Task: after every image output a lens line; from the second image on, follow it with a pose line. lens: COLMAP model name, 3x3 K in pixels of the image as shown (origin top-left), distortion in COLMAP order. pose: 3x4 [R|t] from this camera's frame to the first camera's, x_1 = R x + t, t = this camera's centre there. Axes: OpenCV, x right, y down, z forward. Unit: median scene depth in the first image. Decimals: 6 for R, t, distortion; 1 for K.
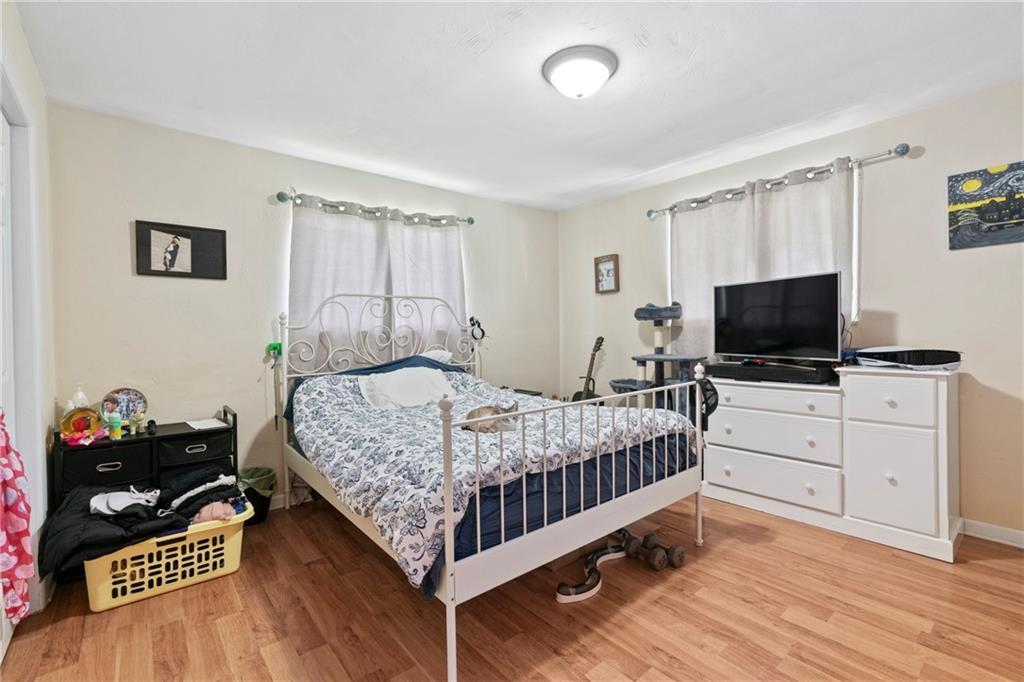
lens RADIAL K [[454.5, 0, 510.4], [0, 454.5, 337.1], [0, 0, 1]] dist [-0.006935, 0.002786]
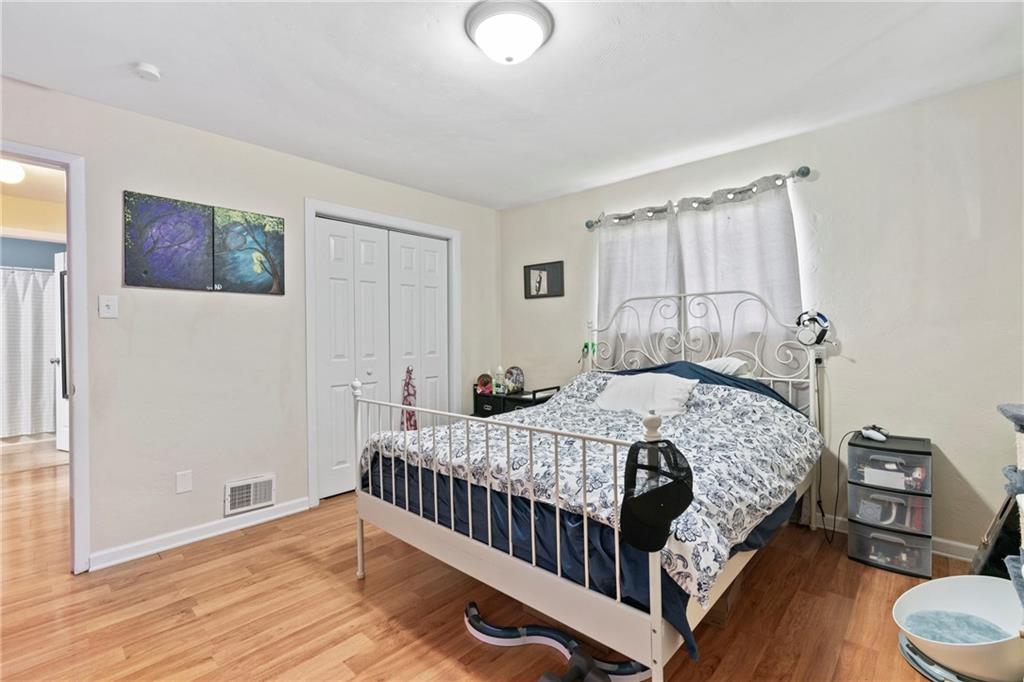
lens RADIAL K [[454.5, 0, 511.2], [0, 454.5, 337.1], [0, 0, 1]] dist [-0.006935, 0.002786]
pose [[0.144524, 0.017762, -0.989342, 0.773599], [-0.004537, 0.999840, 0.017287, -0.025793], [0.989491, 0.001990, 0.144581, 0.684846]]
